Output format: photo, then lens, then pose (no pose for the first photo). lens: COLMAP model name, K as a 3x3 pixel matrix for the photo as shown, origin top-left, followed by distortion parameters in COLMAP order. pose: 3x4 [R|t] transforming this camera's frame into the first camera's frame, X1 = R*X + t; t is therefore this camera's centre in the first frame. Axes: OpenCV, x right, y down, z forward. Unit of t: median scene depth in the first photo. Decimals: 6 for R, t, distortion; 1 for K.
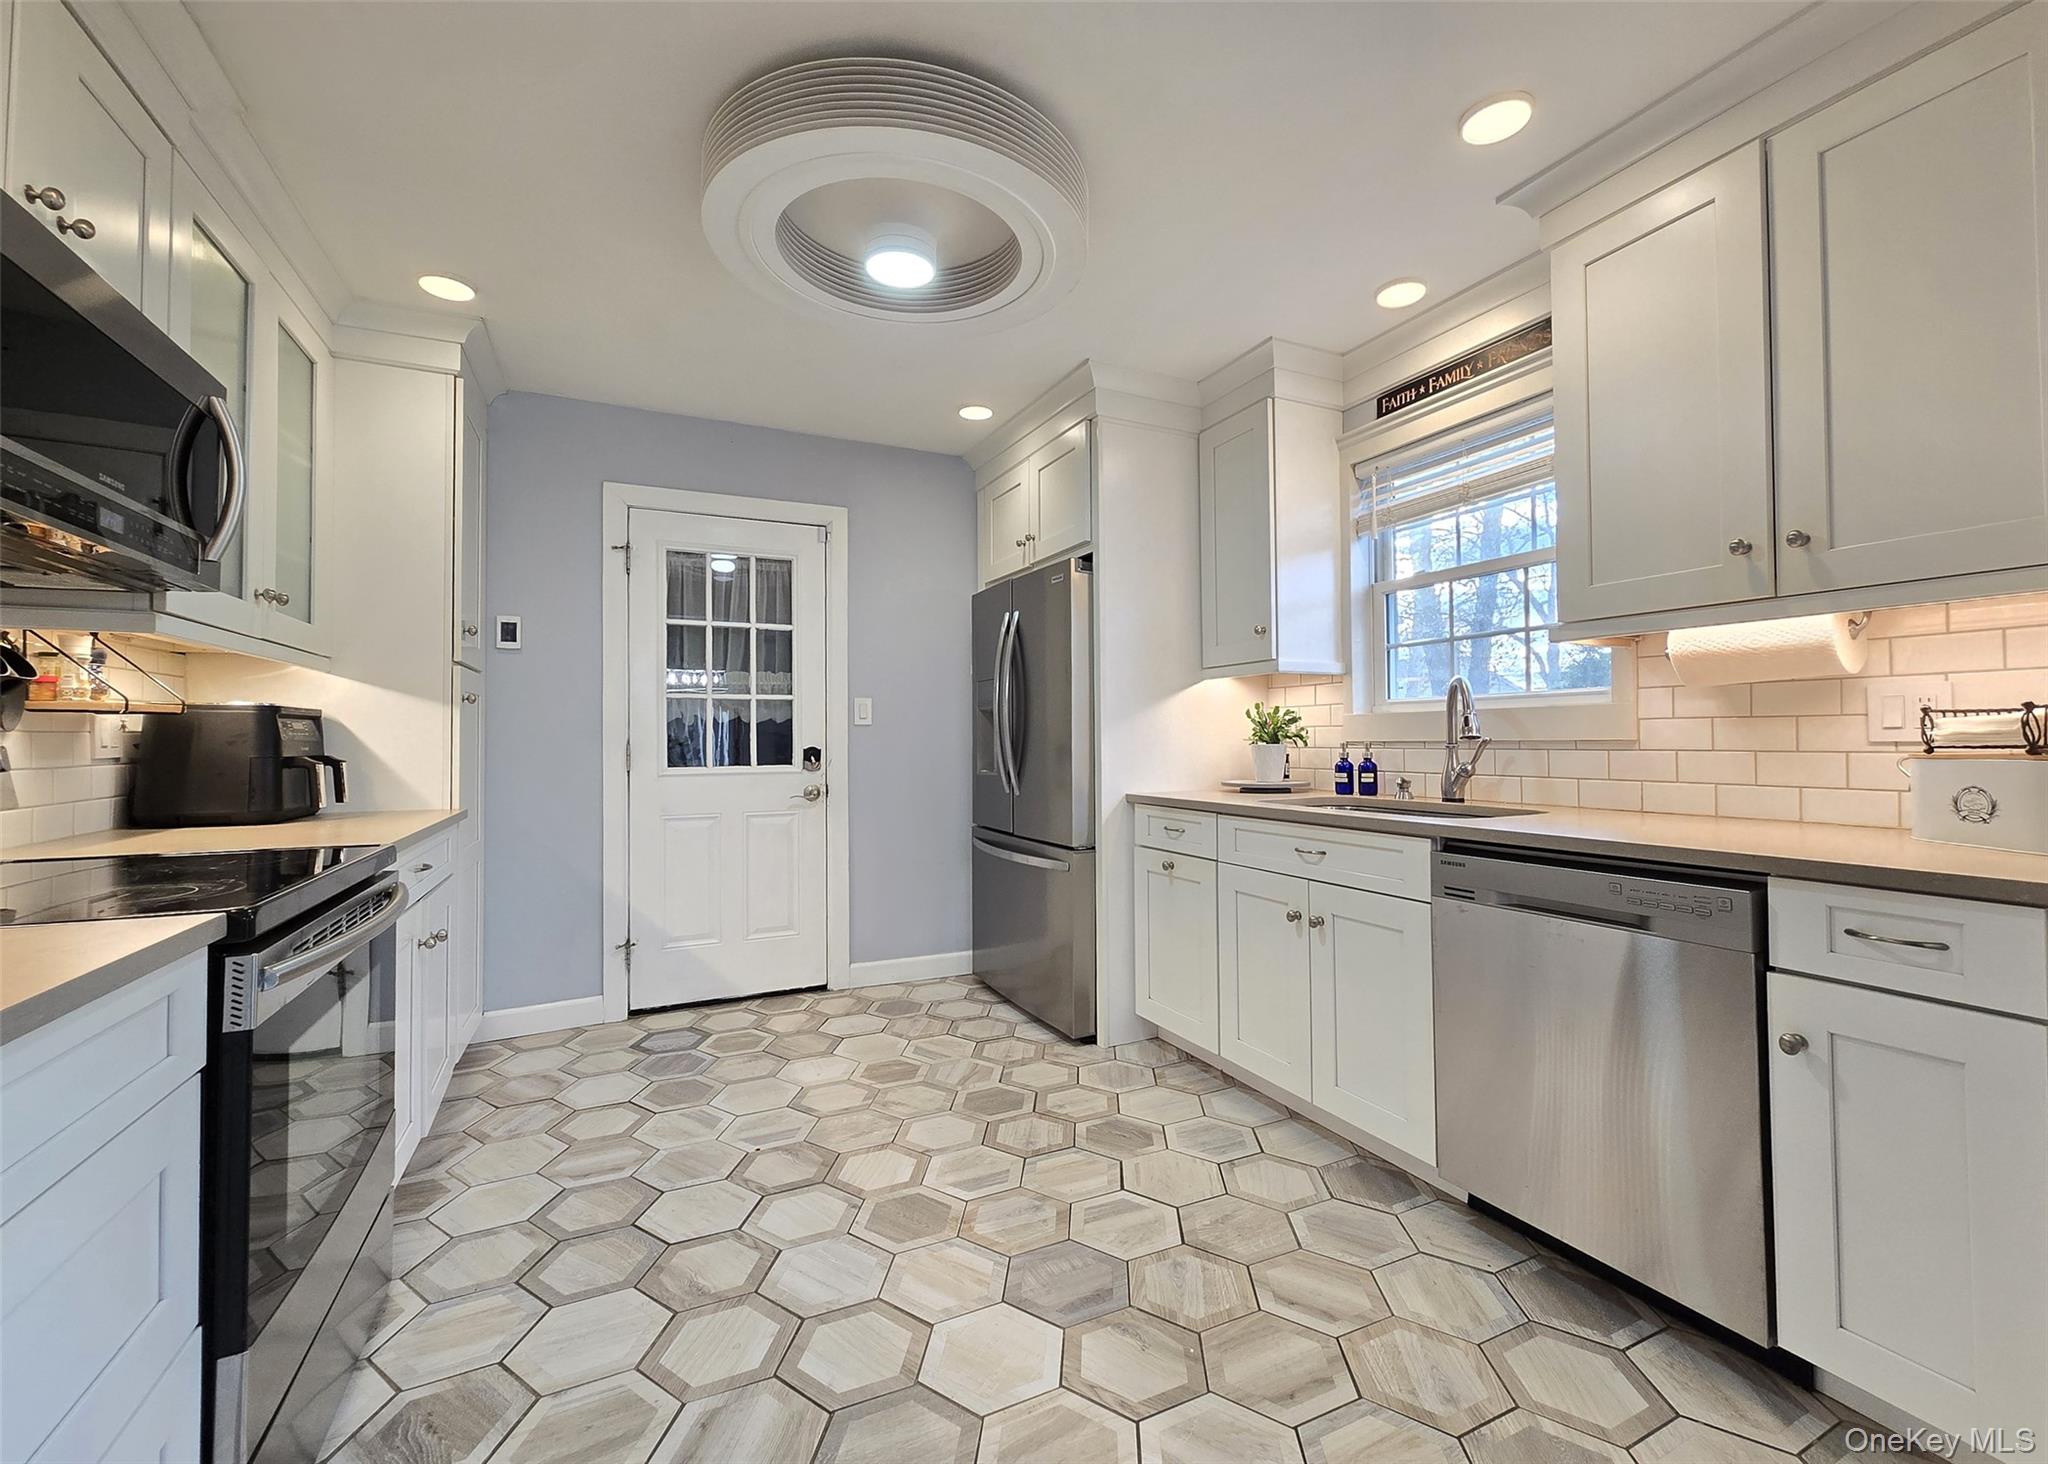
lens RADIAL K [[836.9, 0, 1029.9], [0, 836.9, 725.8], [0, 0, 1]] dist [-0.001448, 0.000121]
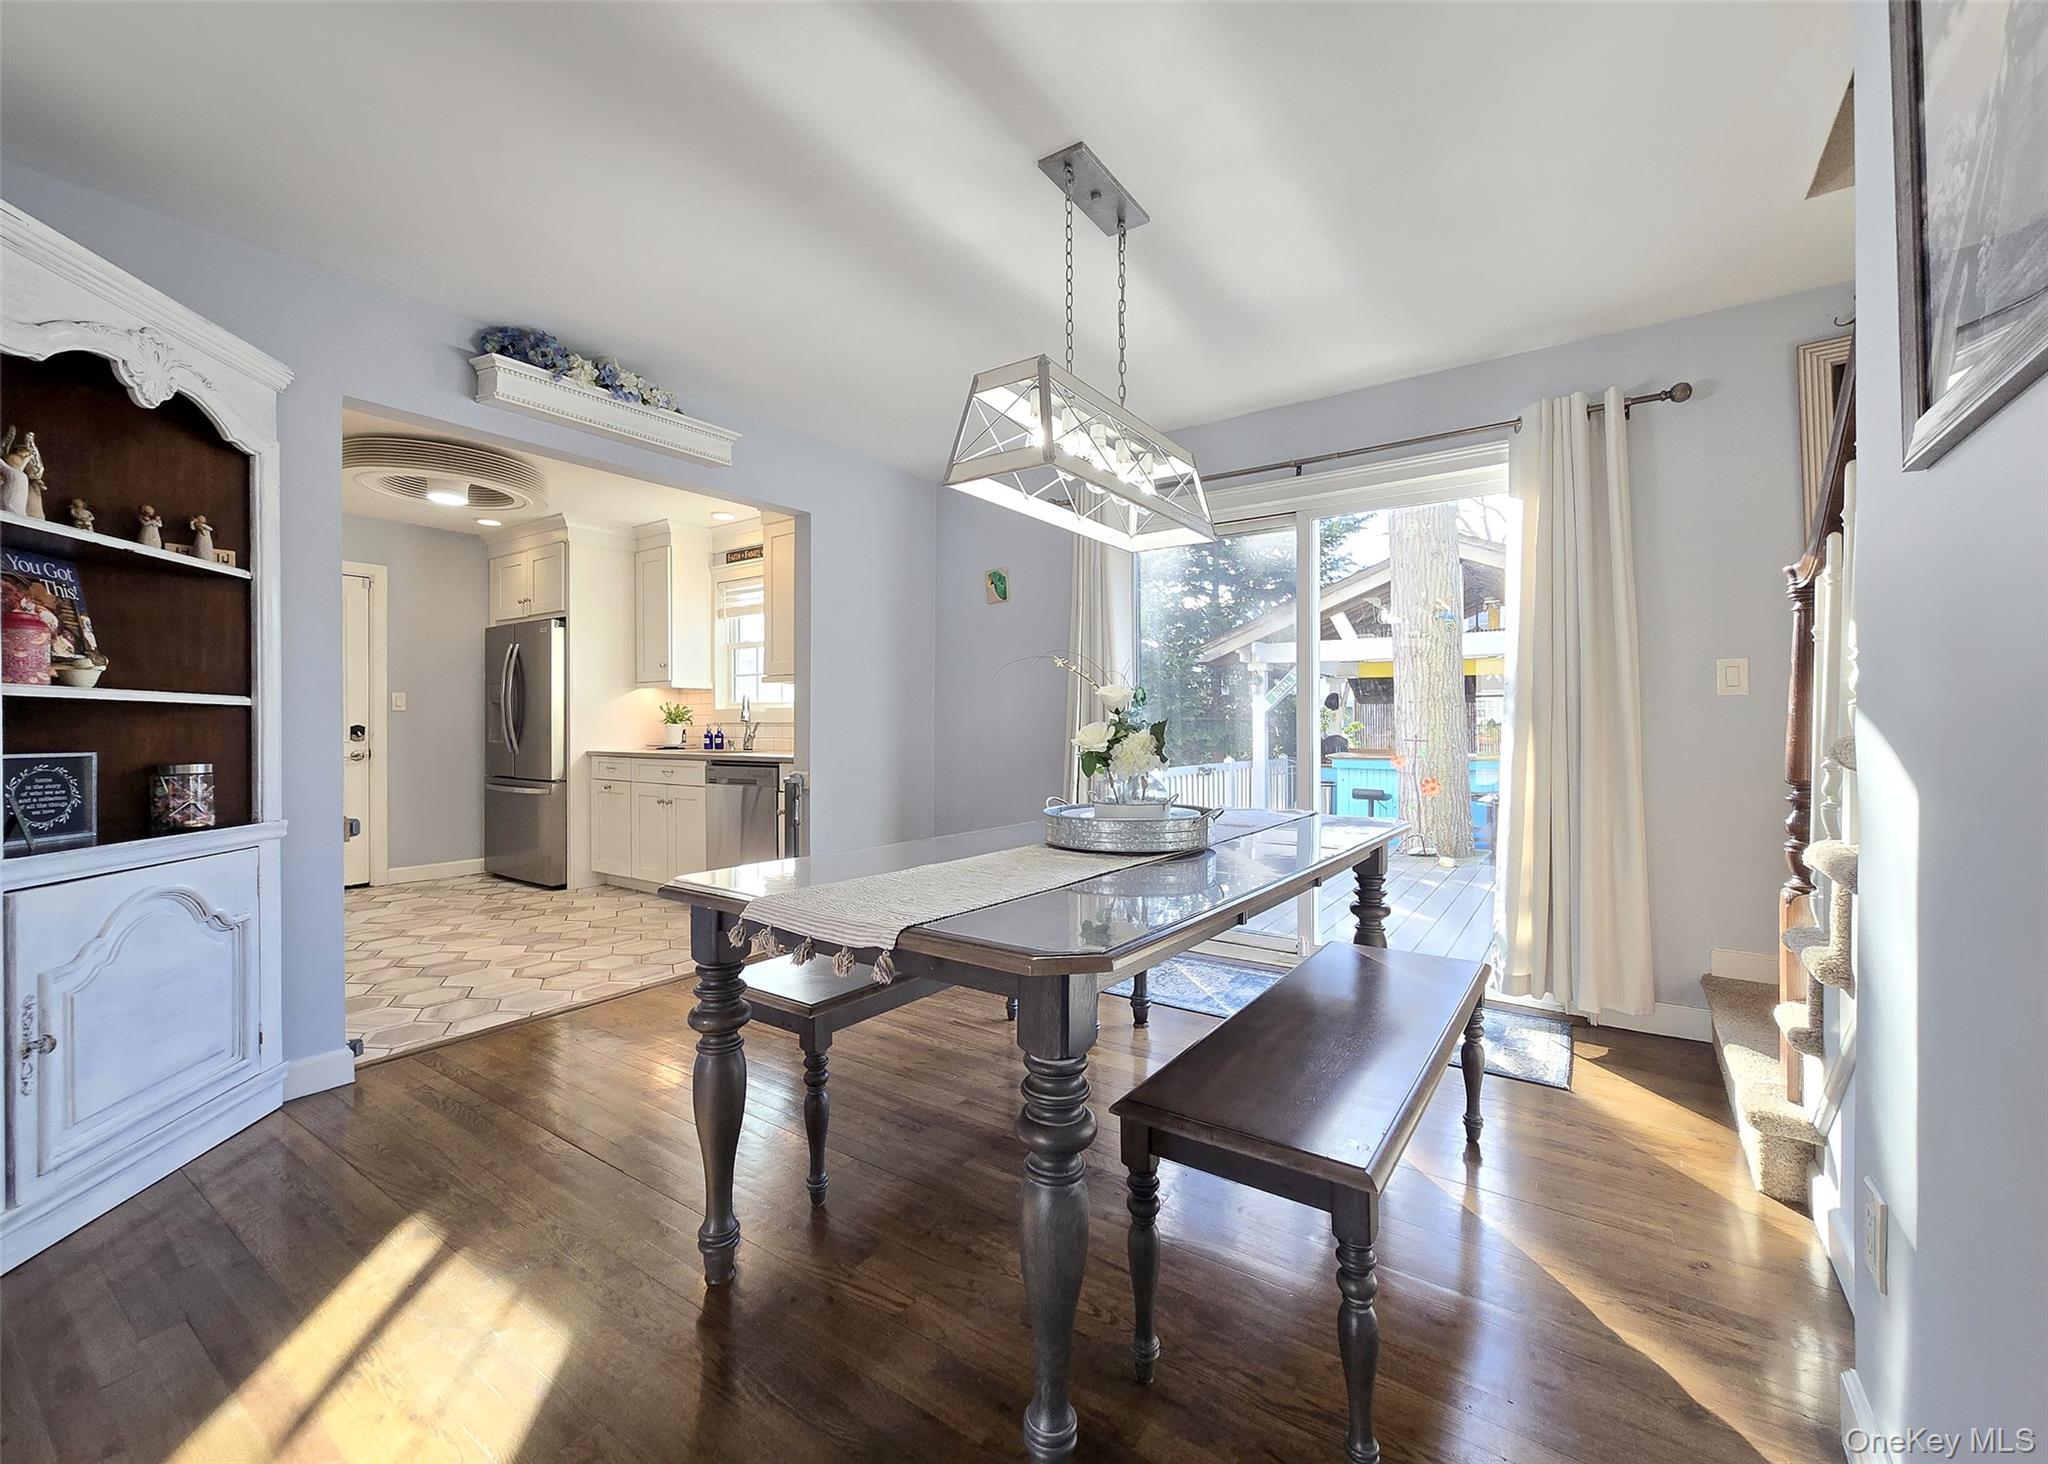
lens RADIAL K [[836.9, 0, 1029.9], [0, 836.9, 725.8], [0, 0, 1]] dist [-0.001448, 0.000121]
pose [[0.870962, 0.005184, 0.491323, 0.064384], [-0.012739, 0.999846, 0.012034, -0.007675], [-0.491185, -0.016740, 0.870894, -1.104360]]
